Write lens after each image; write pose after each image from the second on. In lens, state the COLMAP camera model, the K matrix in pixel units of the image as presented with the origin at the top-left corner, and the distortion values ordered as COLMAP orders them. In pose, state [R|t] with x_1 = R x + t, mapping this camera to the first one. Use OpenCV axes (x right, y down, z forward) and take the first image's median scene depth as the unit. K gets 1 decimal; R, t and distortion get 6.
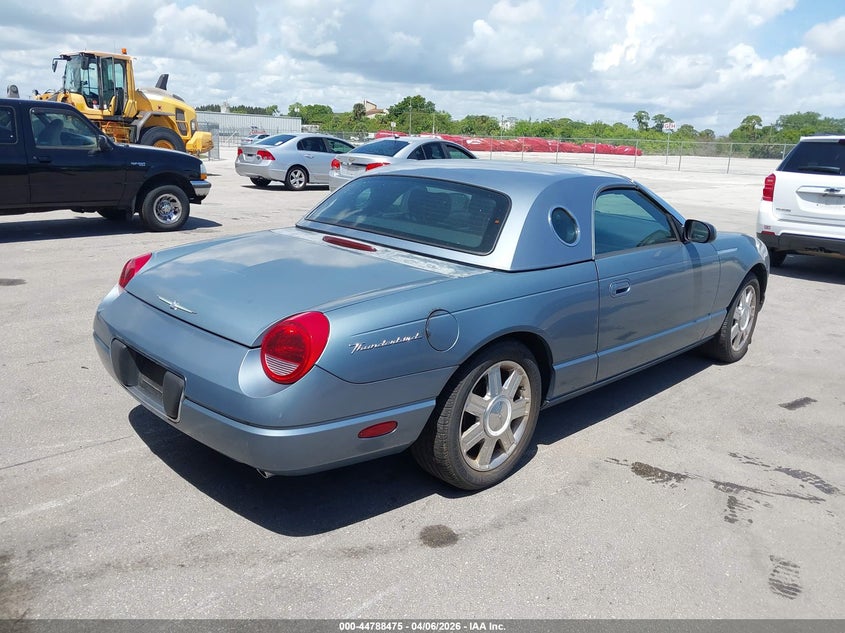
lens RADIAL K [[680.4, 0, 430.0], [0, 680.4, 318.5], [0, 0, 1]] dist [-0.020679, 0.020709]
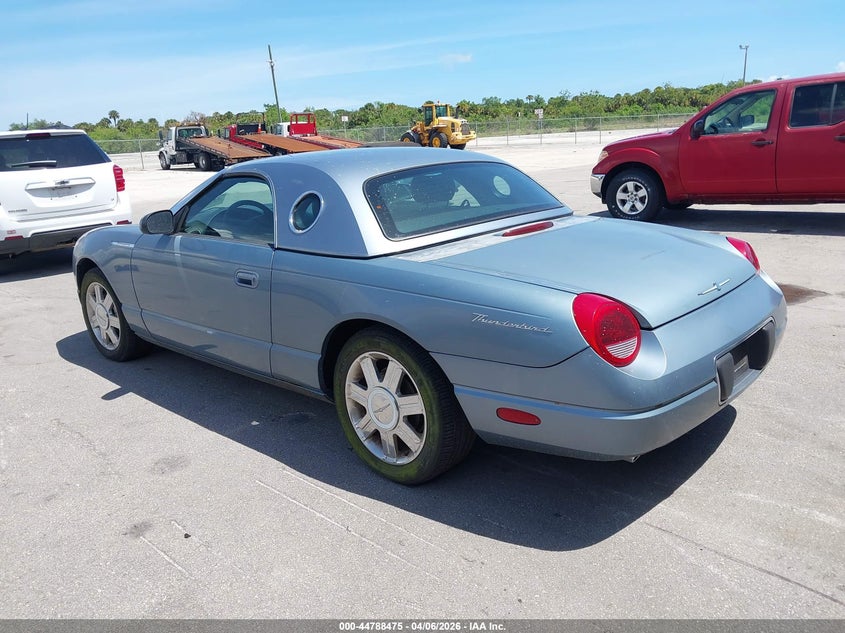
lens RADIAL K [[680.4, 0, 425.1], [0, 680.4, 307.5], [0, 0, 1]] dist [-0.020679, 0.020709]
pose [[-0.050406, -0.283703, 0.957586, -0.470349], [0.301059, 0.909890, 0.285419, -0.144348], [-0.952272, 0.302677, 0.039547, 0.492301]]
